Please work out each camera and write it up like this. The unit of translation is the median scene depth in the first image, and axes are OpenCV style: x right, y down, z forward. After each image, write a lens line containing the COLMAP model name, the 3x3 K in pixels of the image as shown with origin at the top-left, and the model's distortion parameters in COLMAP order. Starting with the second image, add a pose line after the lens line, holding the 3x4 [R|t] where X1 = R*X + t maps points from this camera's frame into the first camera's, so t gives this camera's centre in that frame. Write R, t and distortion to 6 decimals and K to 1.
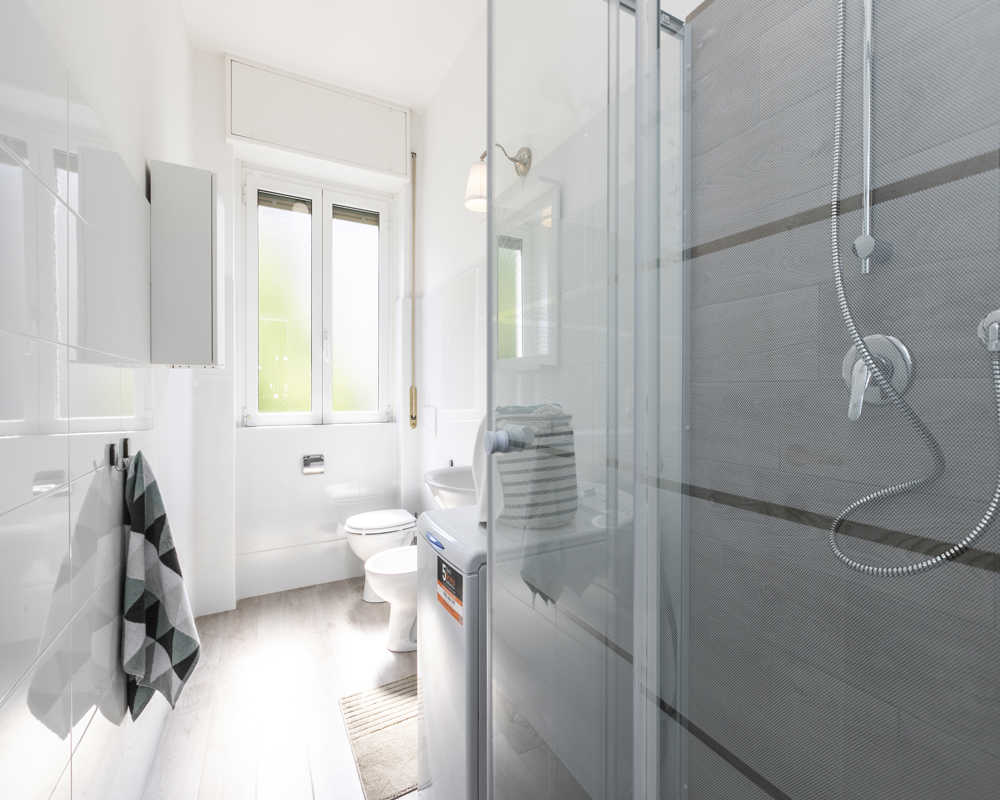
lens RADIAL K [[442.0, 0, 496.4], [0, 442.0, 395.2], [0, 0, 1]] dist [0.004365, -0.002034]
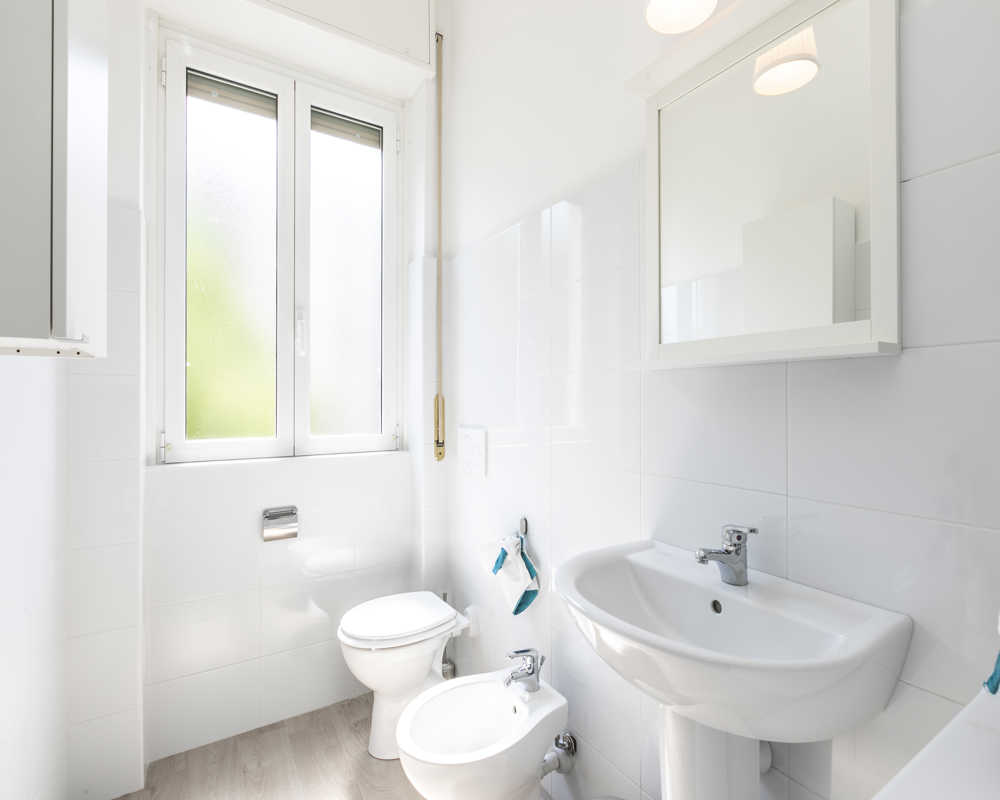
lens RADIAL K [[485.7, 0, 504.4], [0, 485.7, 402.3], [0, 0, 1]] dist [0.003698, -0.002795]
pose [[0.997023, -0.003212, 0.077036, -0.152249], [0.003960, 0.999946, -0.009567, -0.002260], [-0.077001, 0.009844, 0.996982, 0.296686]]
